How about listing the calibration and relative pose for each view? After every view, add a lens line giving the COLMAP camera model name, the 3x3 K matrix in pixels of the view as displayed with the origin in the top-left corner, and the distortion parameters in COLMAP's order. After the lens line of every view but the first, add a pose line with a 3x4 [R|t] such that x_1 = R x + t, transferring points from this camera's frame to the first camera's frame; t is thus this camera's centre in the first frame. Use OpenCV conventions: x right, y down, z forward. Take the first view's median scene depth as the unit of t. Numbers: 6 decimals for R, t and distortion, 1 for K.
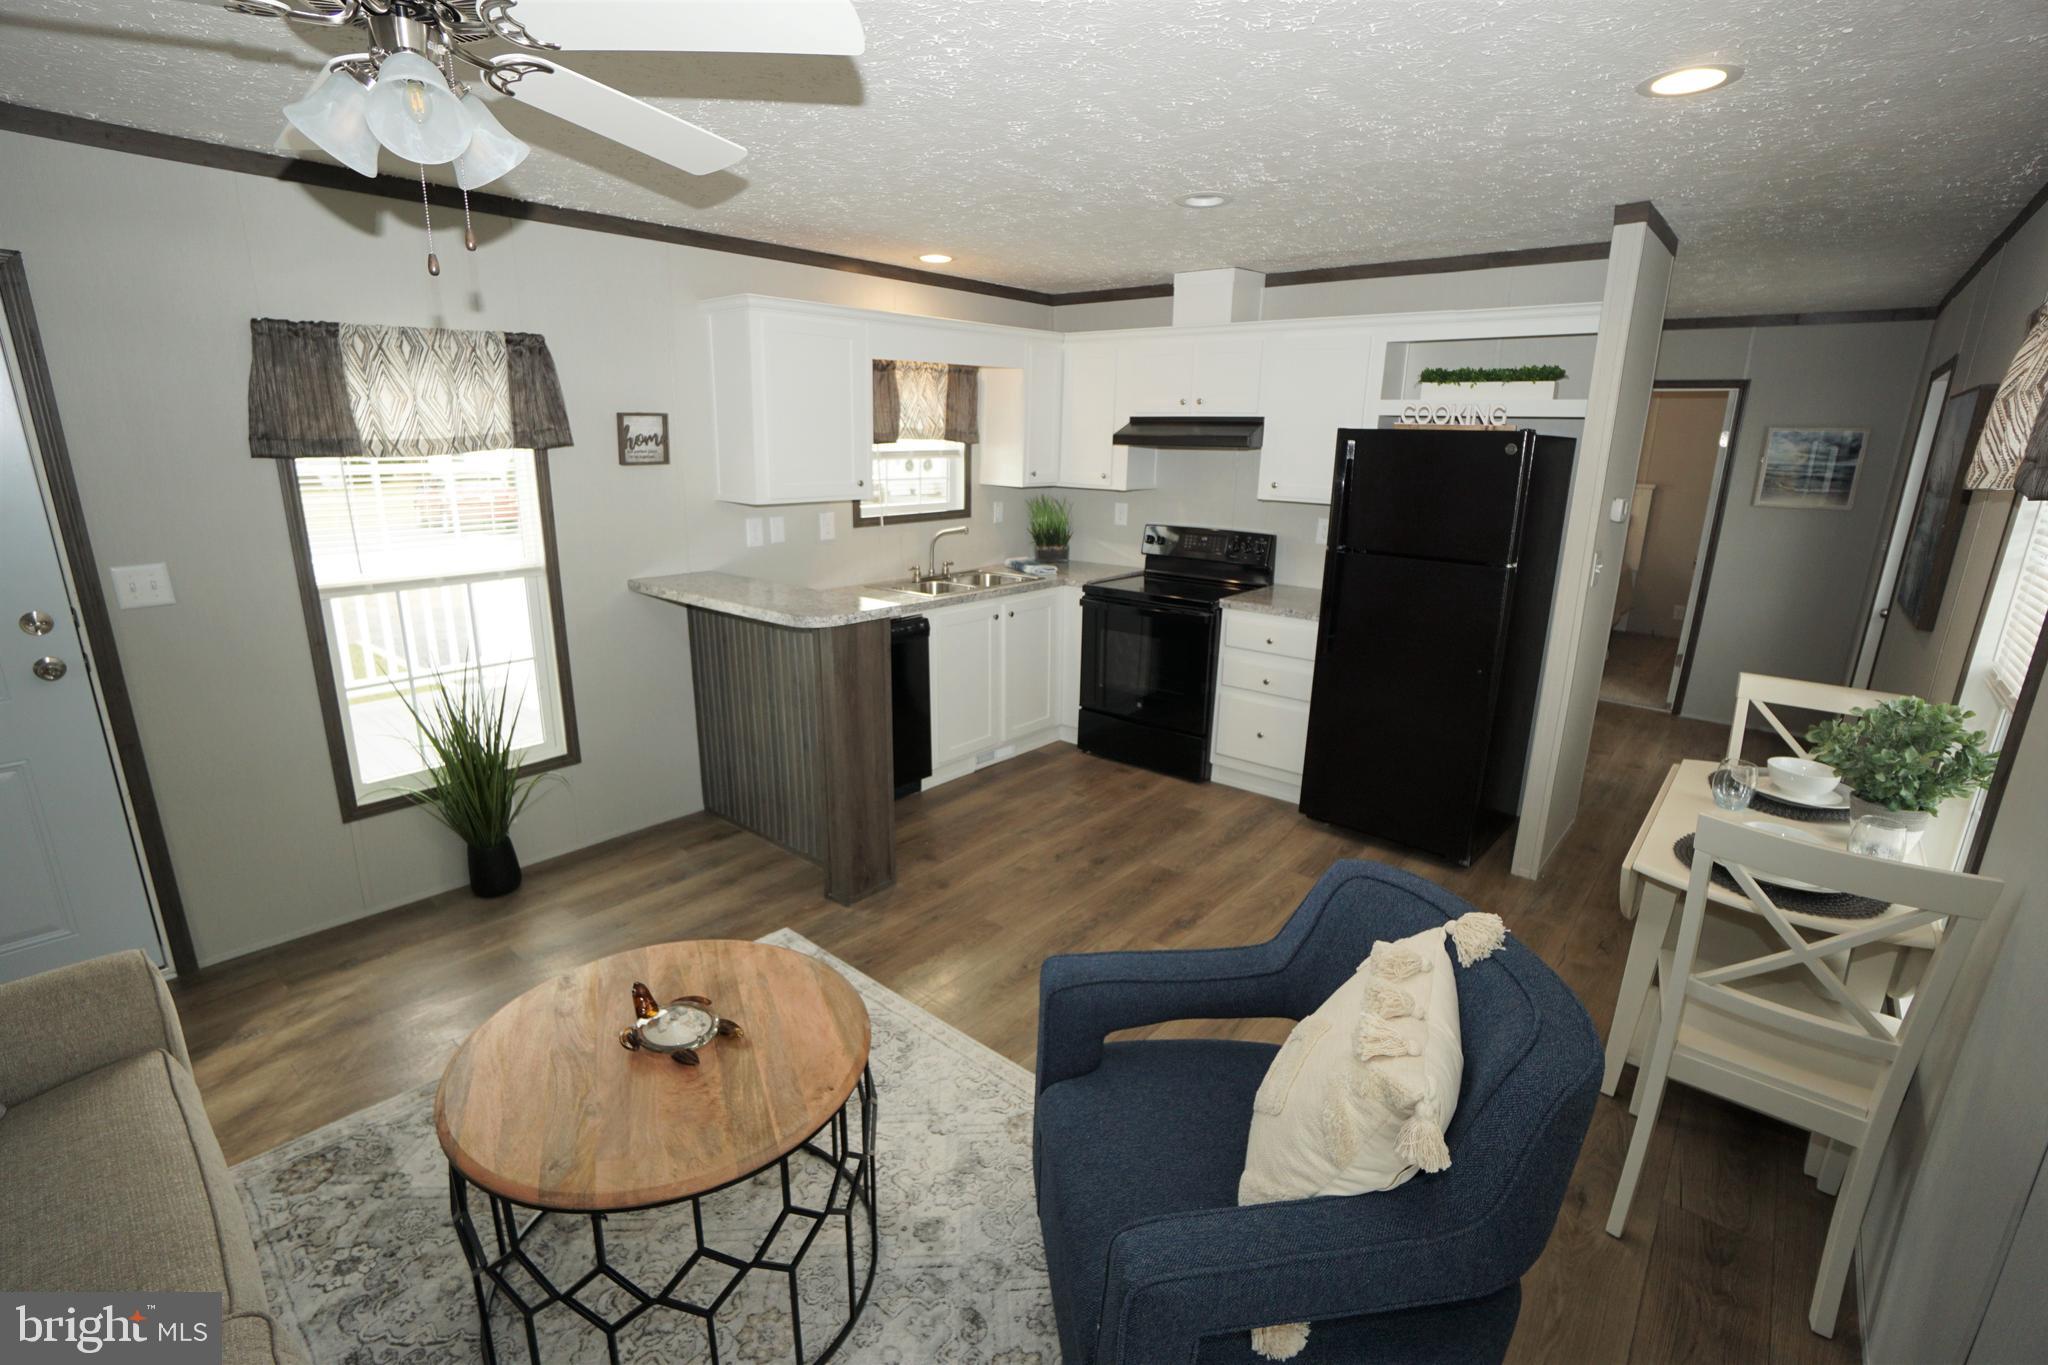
lens RADIAL K [[909.7, 0, 999.5], [0, 909.7, 679.6], [0, 0, 1]] dist [-0.042564, 0.000198]
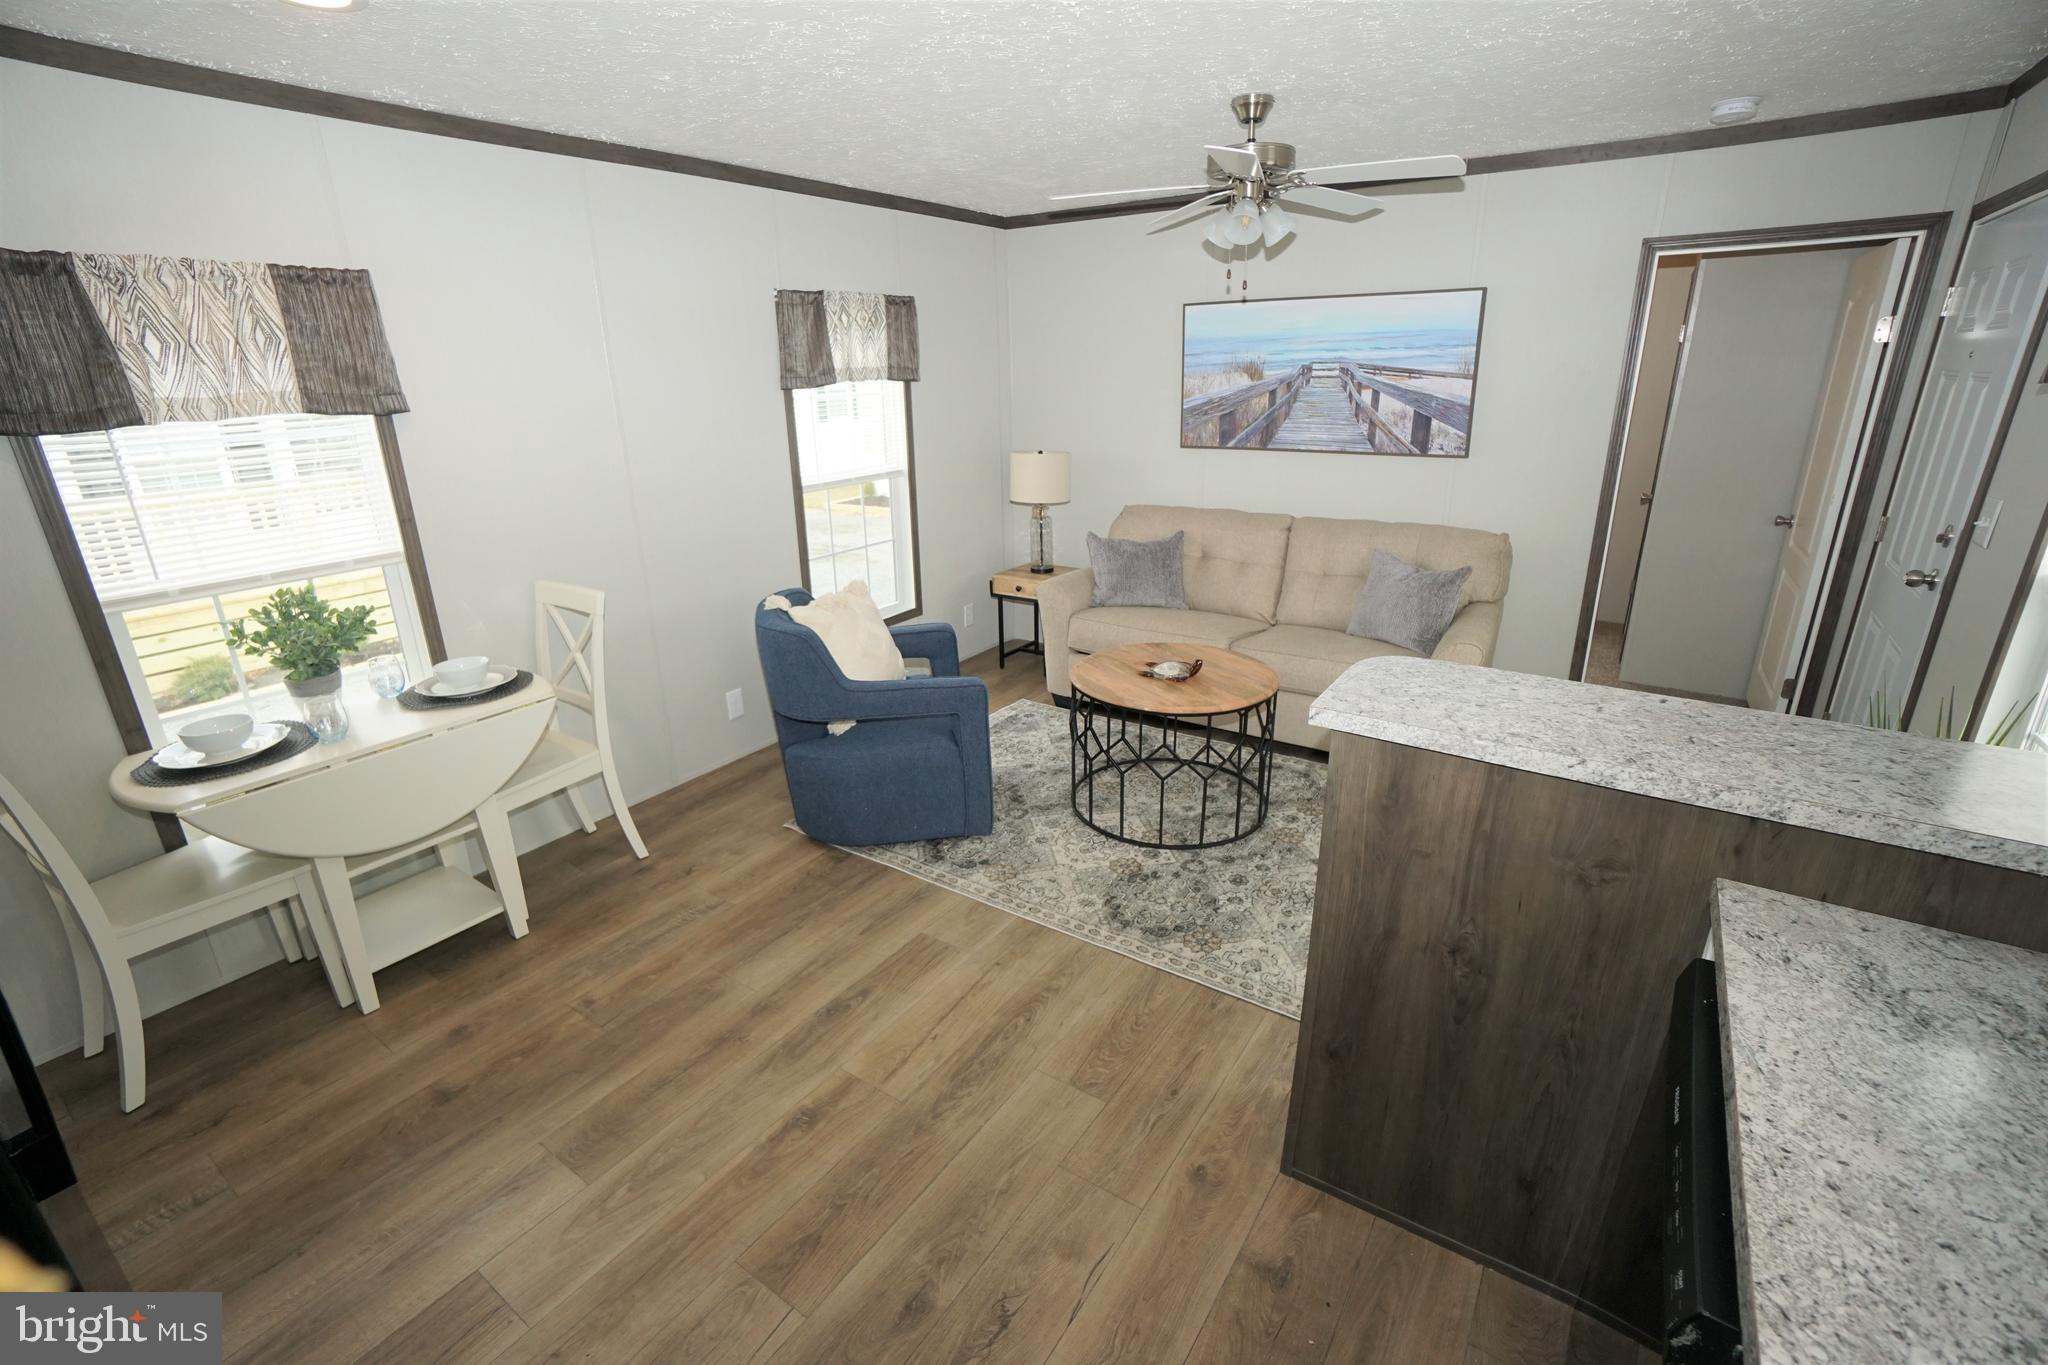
lens RADIAL K [[907.4, 0, 1022.3], [0, 907.4, 697.8], [0, 0, 1]] dist [-0.054844, 0.000027]
pose [[-0.991138, 0.056666, -0.120146, 0.096014], [-0.021676, 0.823339, 0.567136, -0.326088], [0.131058, 0.564714, -0.814814, 1.250540]]
